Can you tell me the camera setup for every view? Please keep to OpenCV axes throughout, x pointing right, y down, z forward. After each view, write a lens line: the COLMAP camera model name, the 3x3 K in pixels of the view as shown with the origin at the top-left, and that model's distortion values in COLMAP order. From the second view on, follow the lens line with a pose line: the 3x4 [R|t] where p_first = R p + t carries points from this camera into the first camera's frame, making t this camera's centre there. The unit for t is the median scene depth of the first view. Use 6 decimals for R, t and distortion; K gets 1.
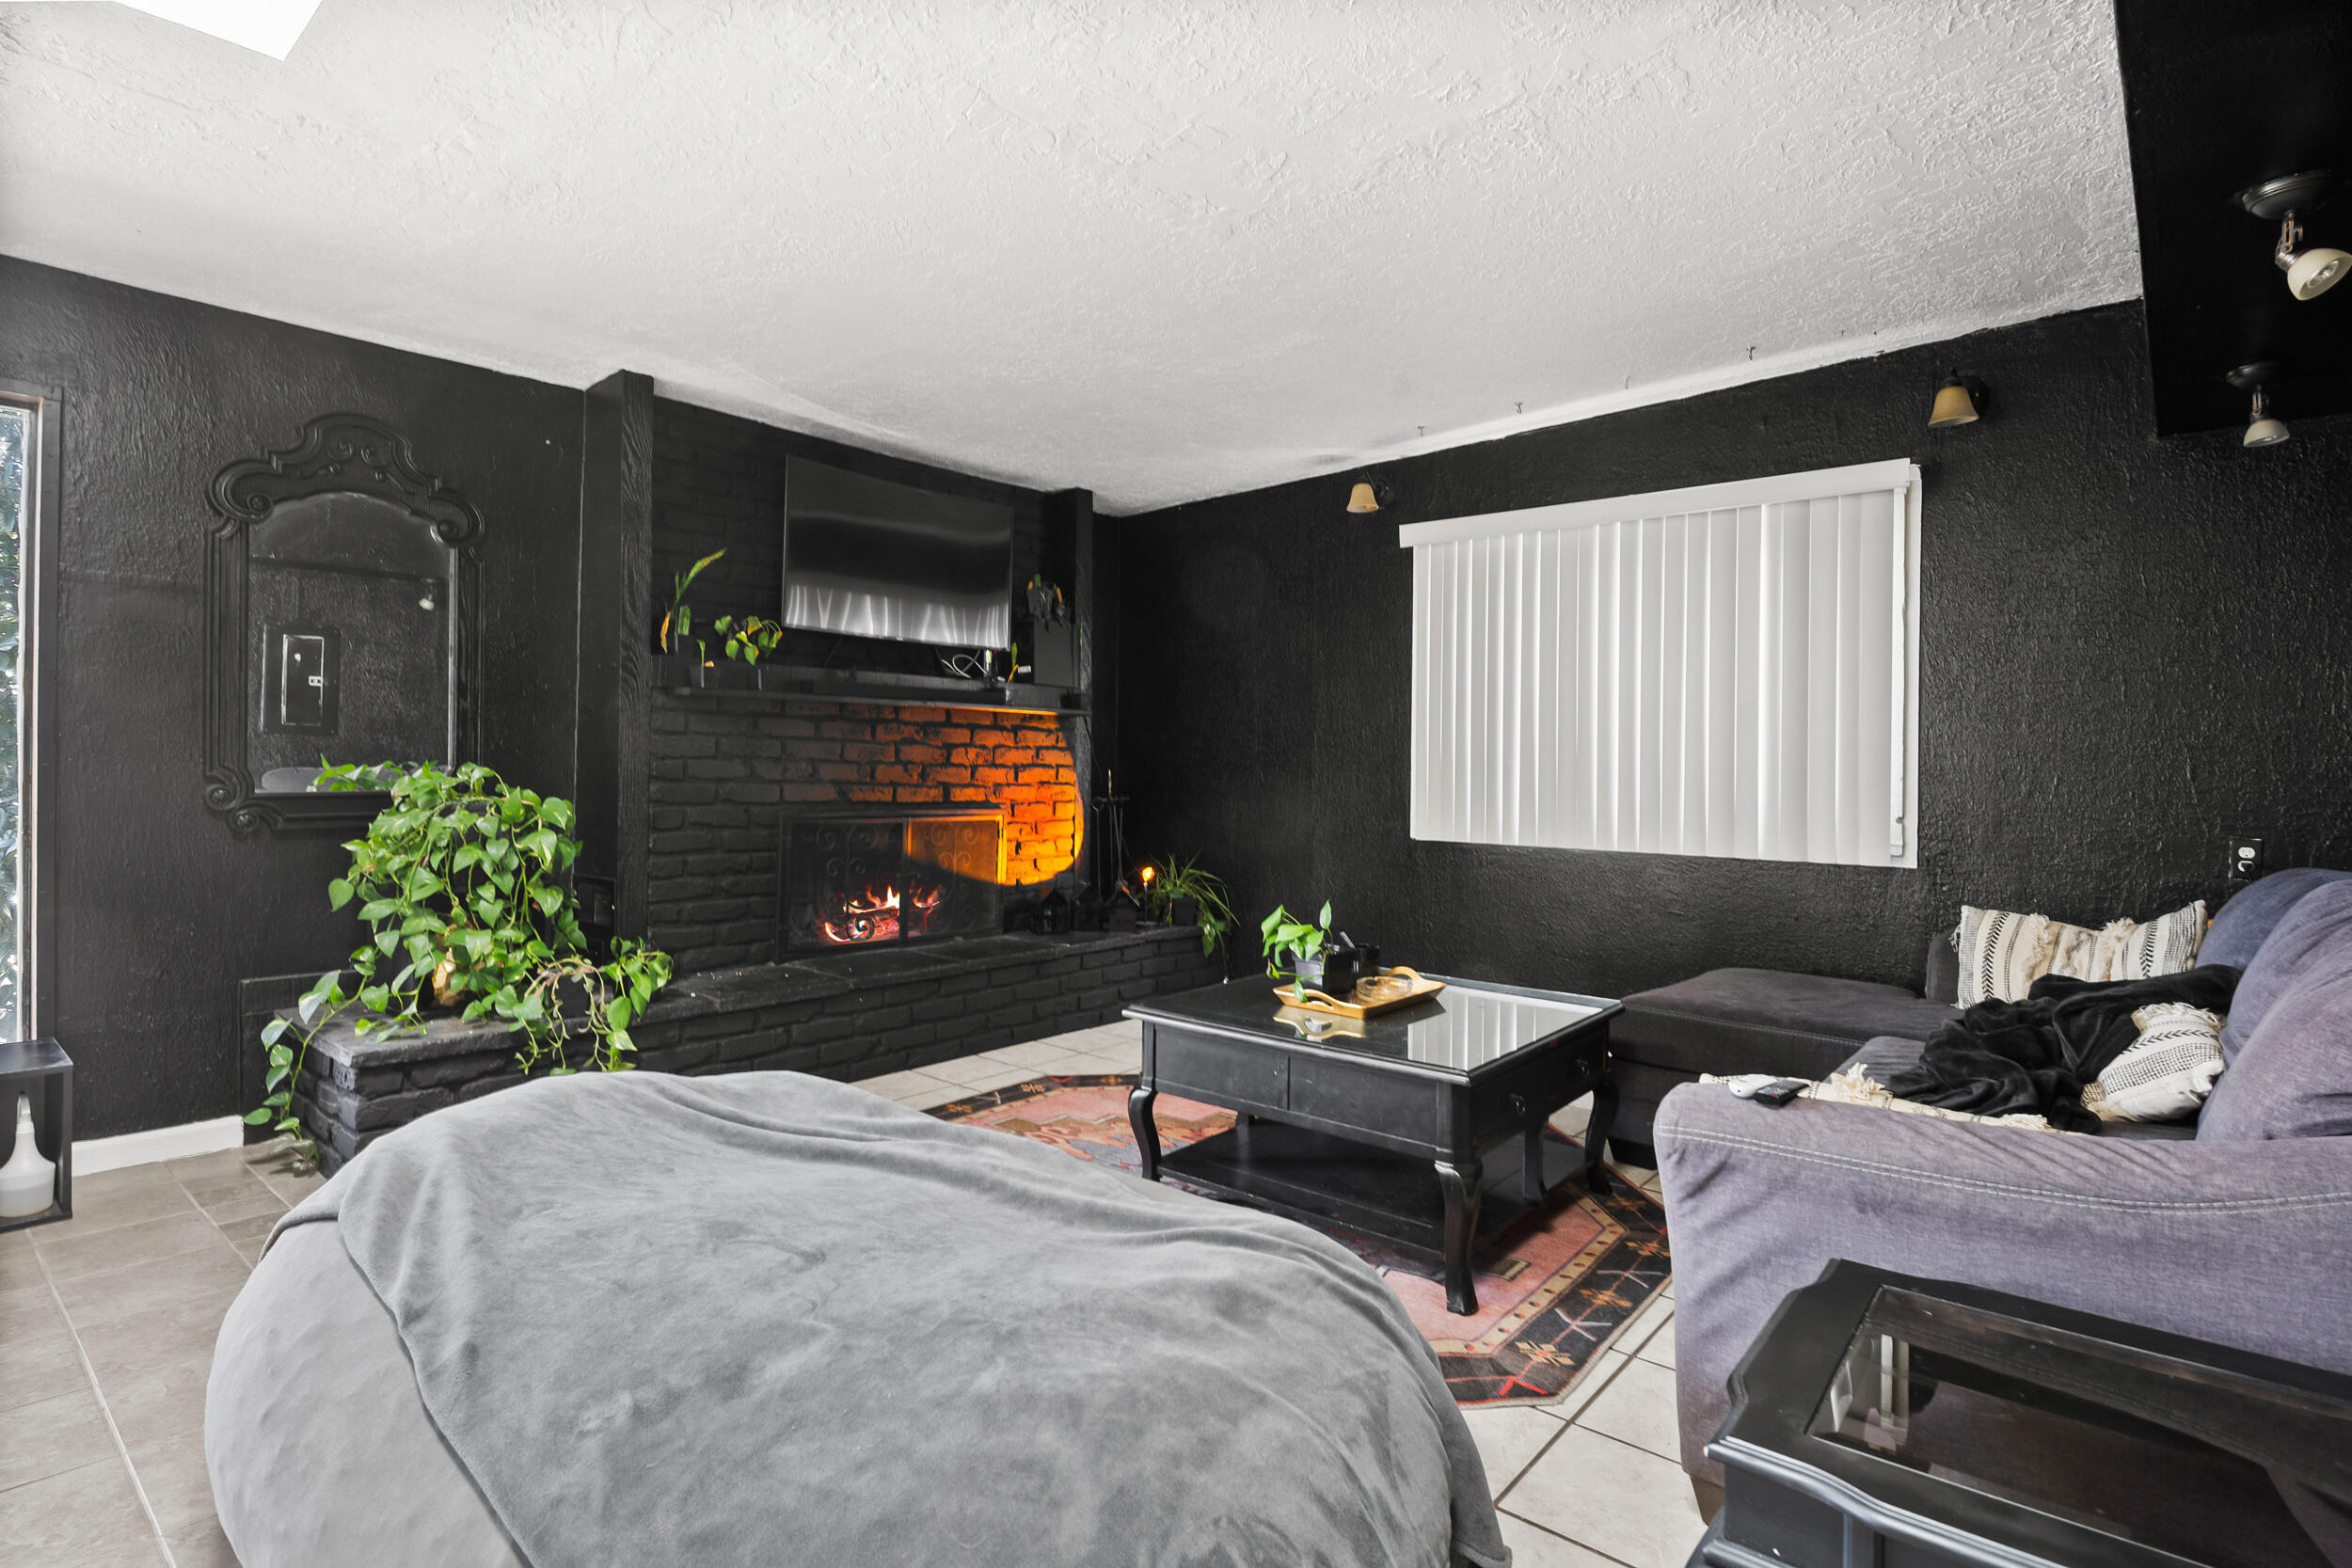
lens RADIAL K [[1171.4, 0, 1168.8], [0, 1171.4, 752.8], [0, 0, 1]] dist [-0.003753, 0.000280]
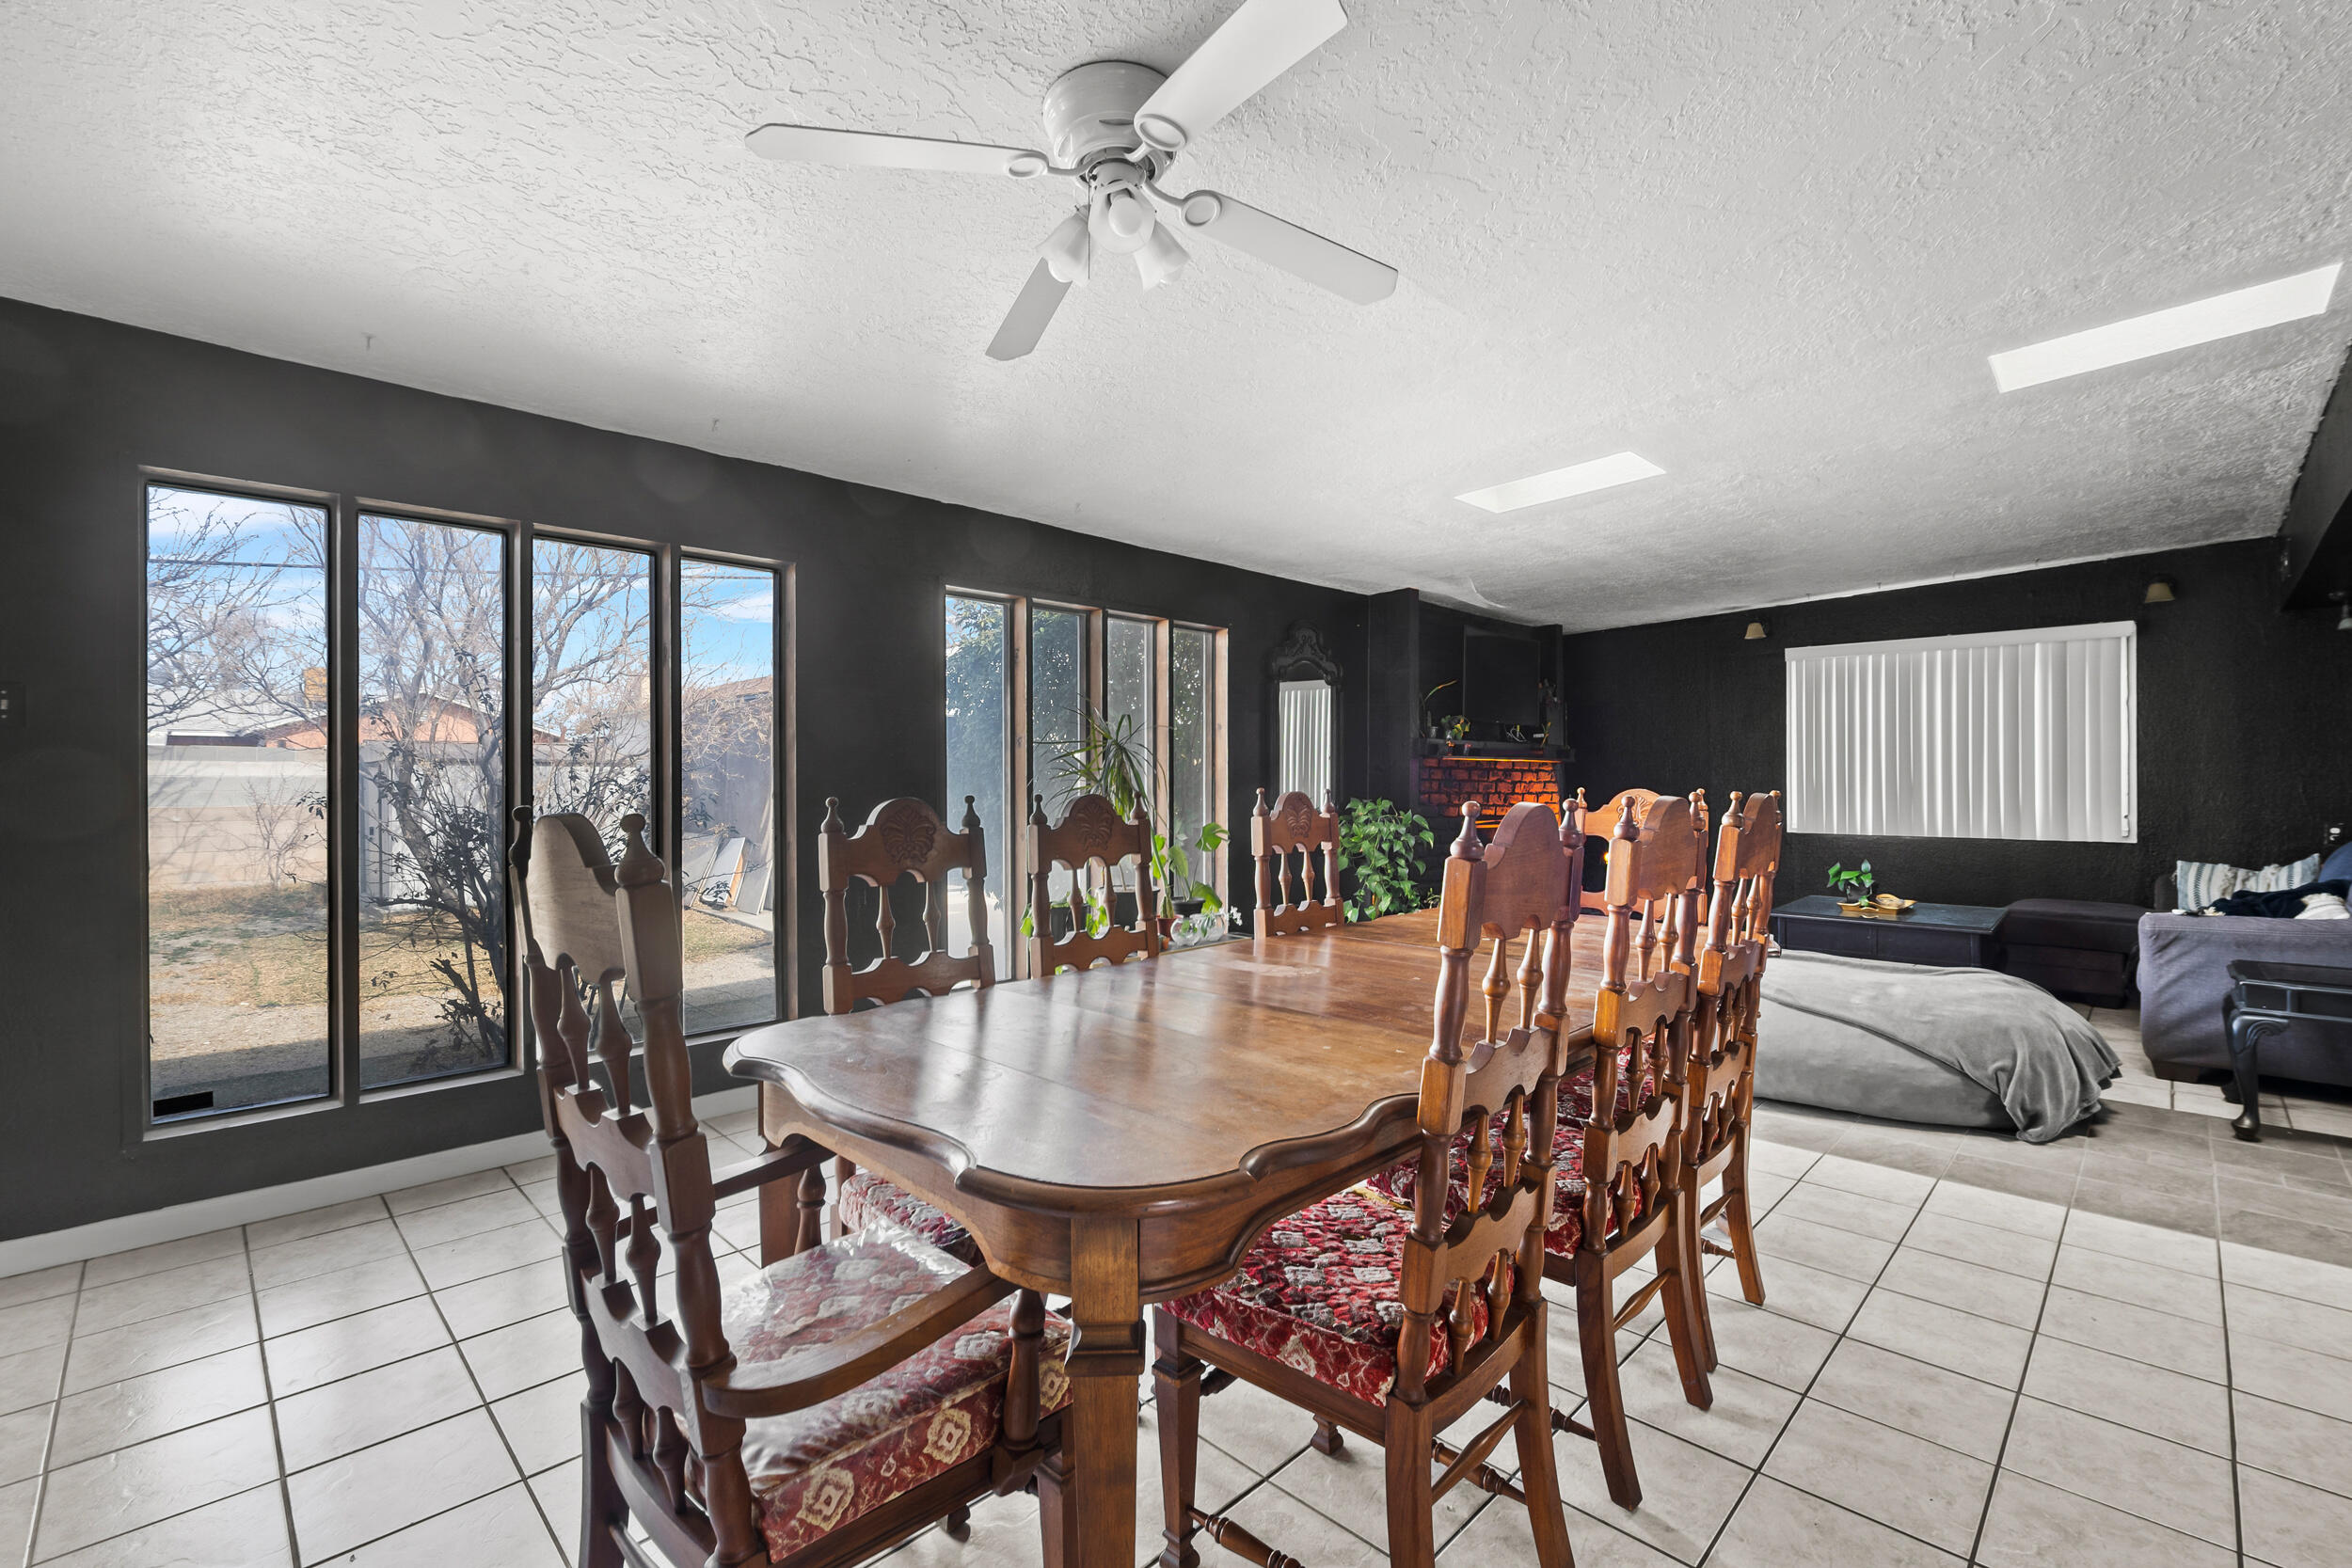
lens RADIAL K [[1008.0, 0, 1187.4], [0, 1008.0, 776.7], [0, 0, 1]] dist [-0.002955, -0.001026]
pose [[0.997684, -0.016905, -0.065889, -0.815204], [0.017177, 0.999846, 0.003560, -0.039676], [0.065819, -0.004683, 0.997821, -0.735707]]
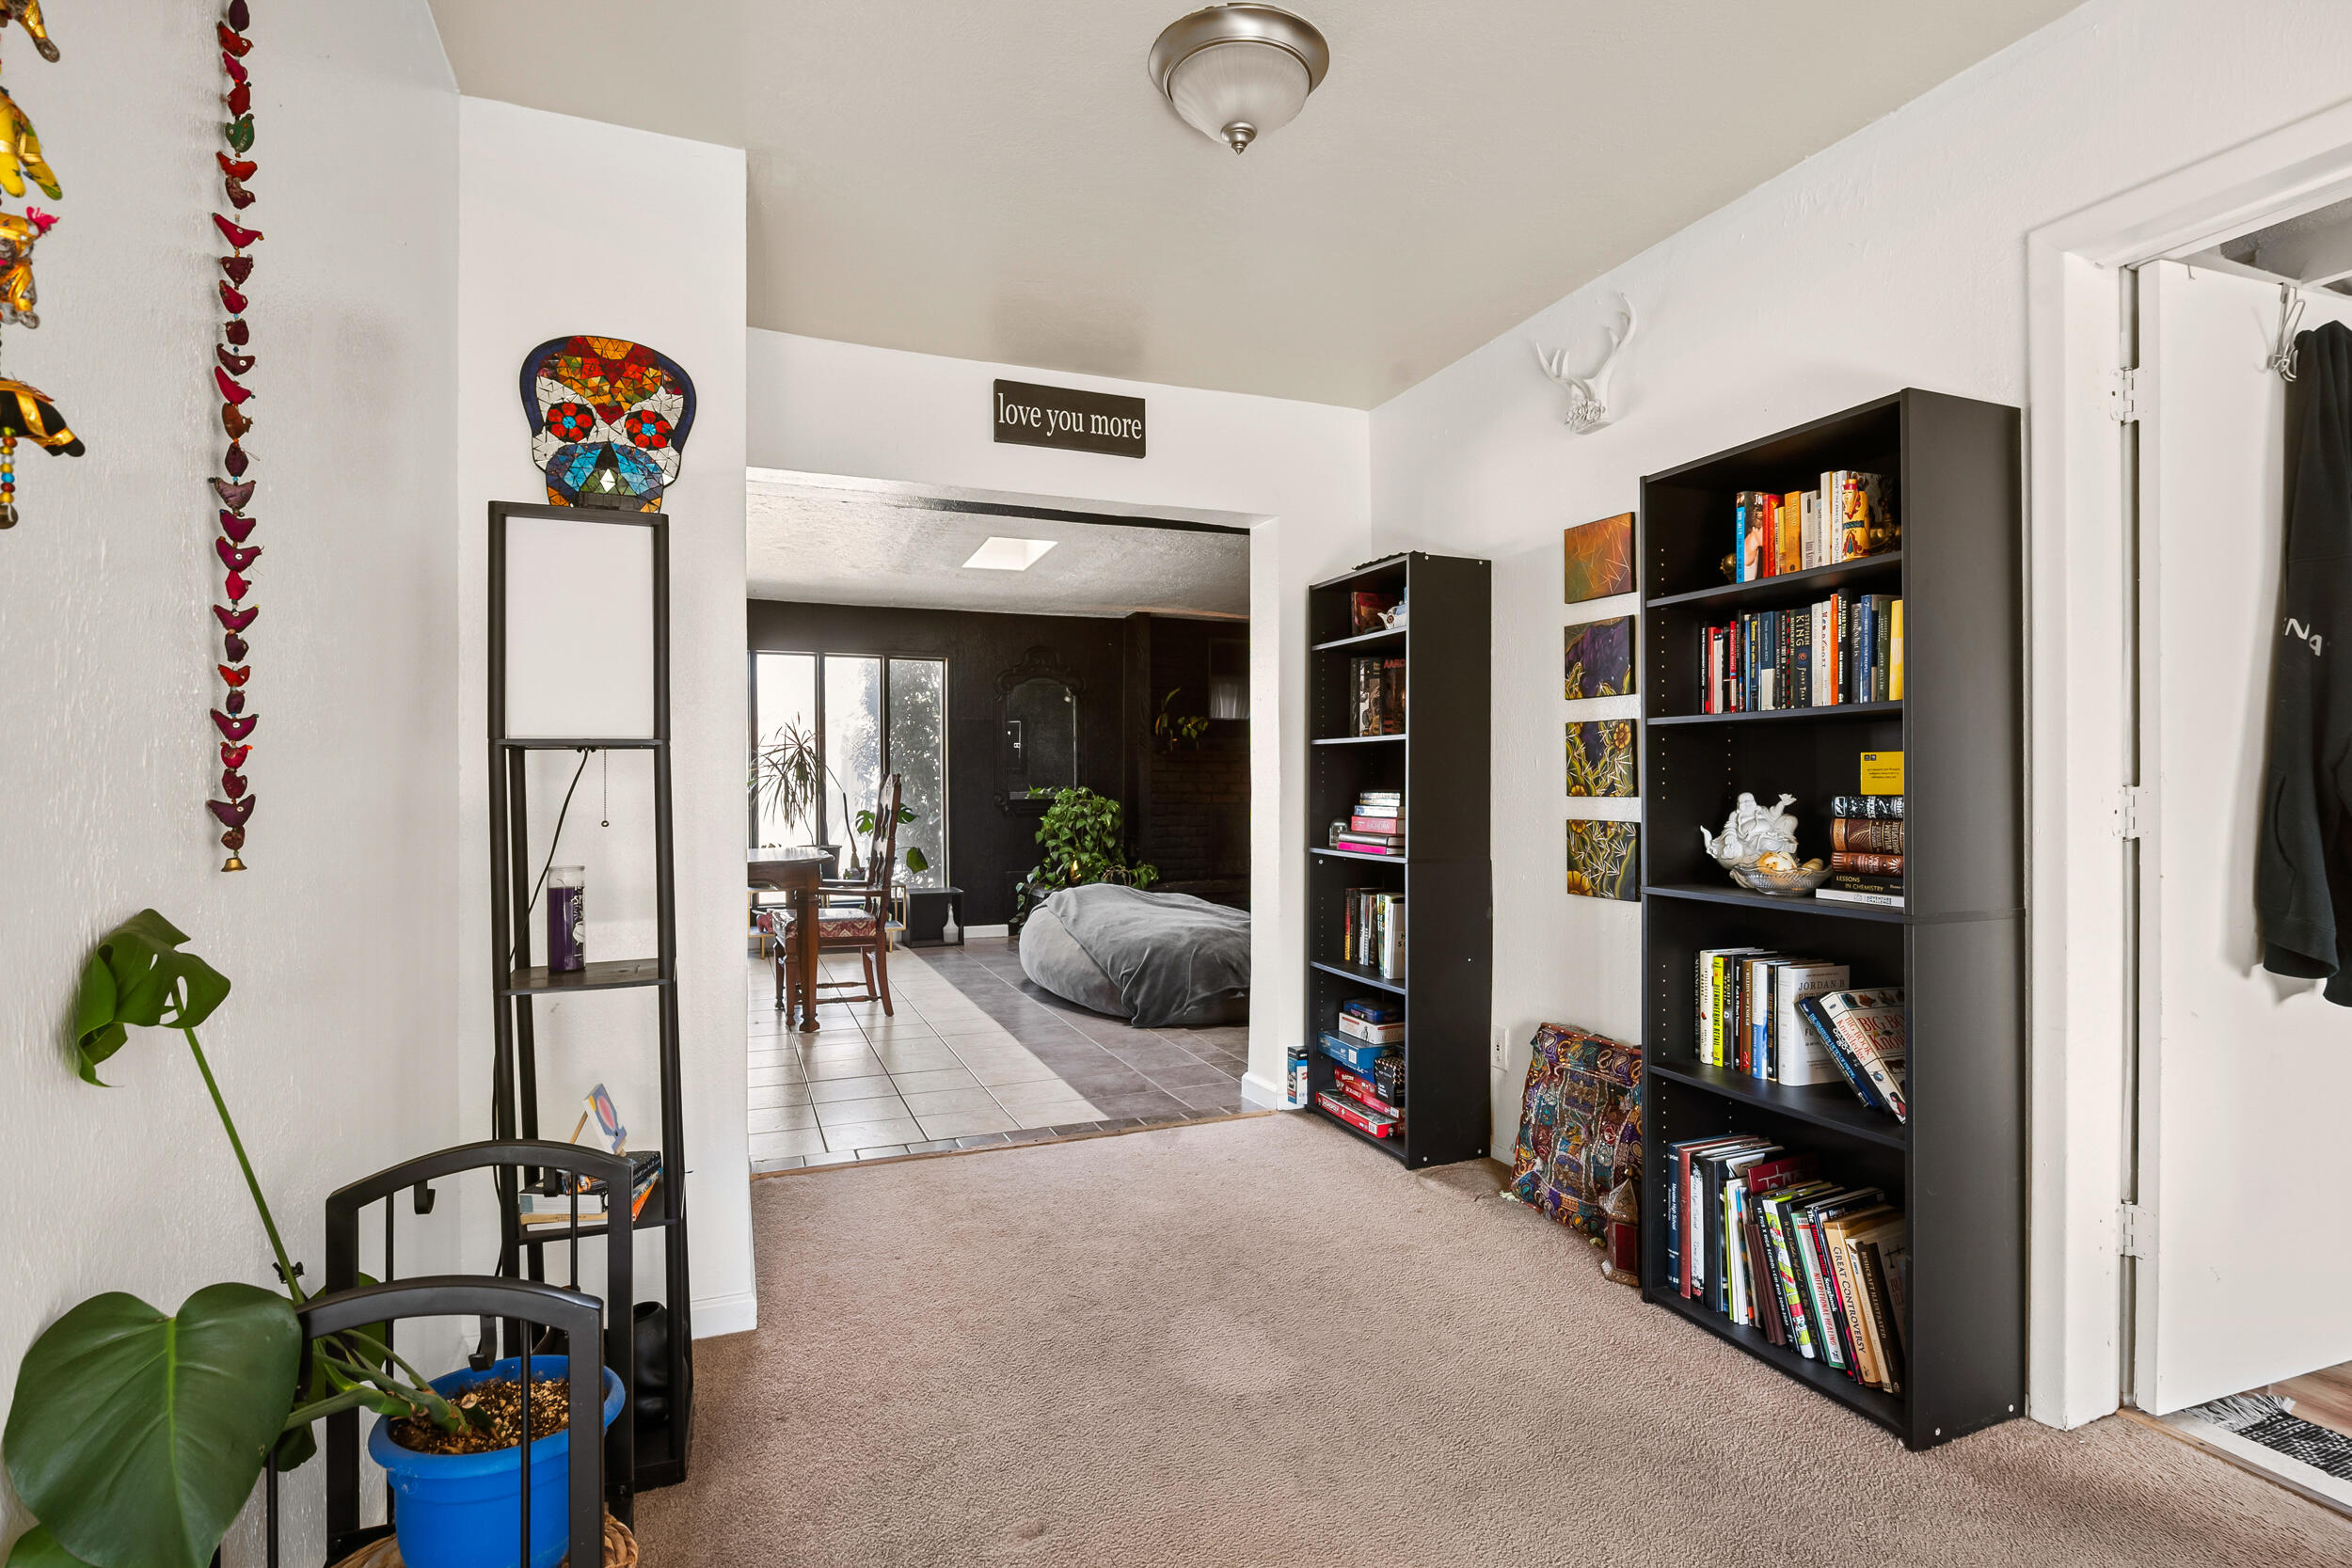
lens RADIAL K [[1122.4, 0, 1176.0], [0, 1122.4, 784.0], [0, 0, 1]] dist [-0.025254, 0.000029]
pose [[0.888734, -0.018105, -0.458066, 0.665077], [0.020050, 0.999799, -0.000617, 0.010120], [0.457985, -0.008636, 0.888918, -1.012862]]
